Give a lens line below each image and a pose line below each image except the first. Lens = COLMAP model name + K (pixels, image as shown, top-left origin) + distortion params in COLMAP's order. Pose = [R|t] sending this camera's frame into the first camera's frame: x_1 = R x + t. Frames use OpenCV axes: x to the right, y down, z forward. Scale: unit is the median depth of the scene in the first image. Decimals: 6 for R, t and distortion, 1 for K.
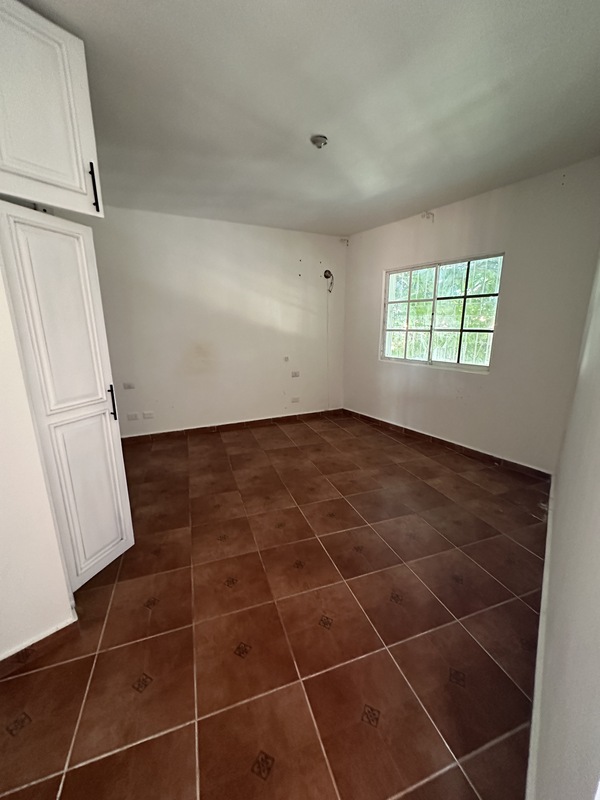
lens RADIAL K [[317.7, 0, 299.2], [0, 317.7, 399.3], [0, 0, 1]] dist [-0.002308, 0.000968]
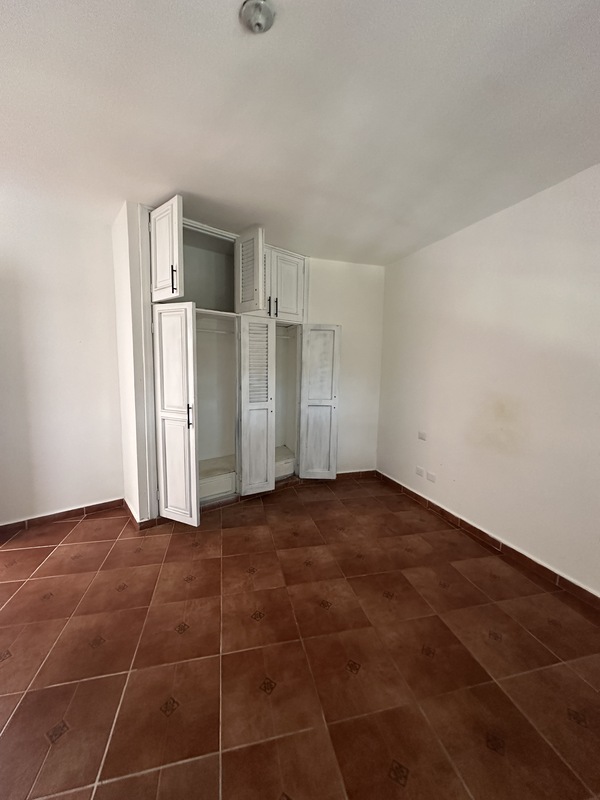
lens RADIAL K [[317.7, 0, 299.2], [0, 317.7, 399.3], [0, 0, 1]] dist [-0.002308, 0.000968]
pose [[-0.095209, 0.111616, -0.989180, 0.487626], [-0.249300, 0.959354, 0.132246, -0.236300], [0.963735, 0.259193, -0.063513, 0.966734]]
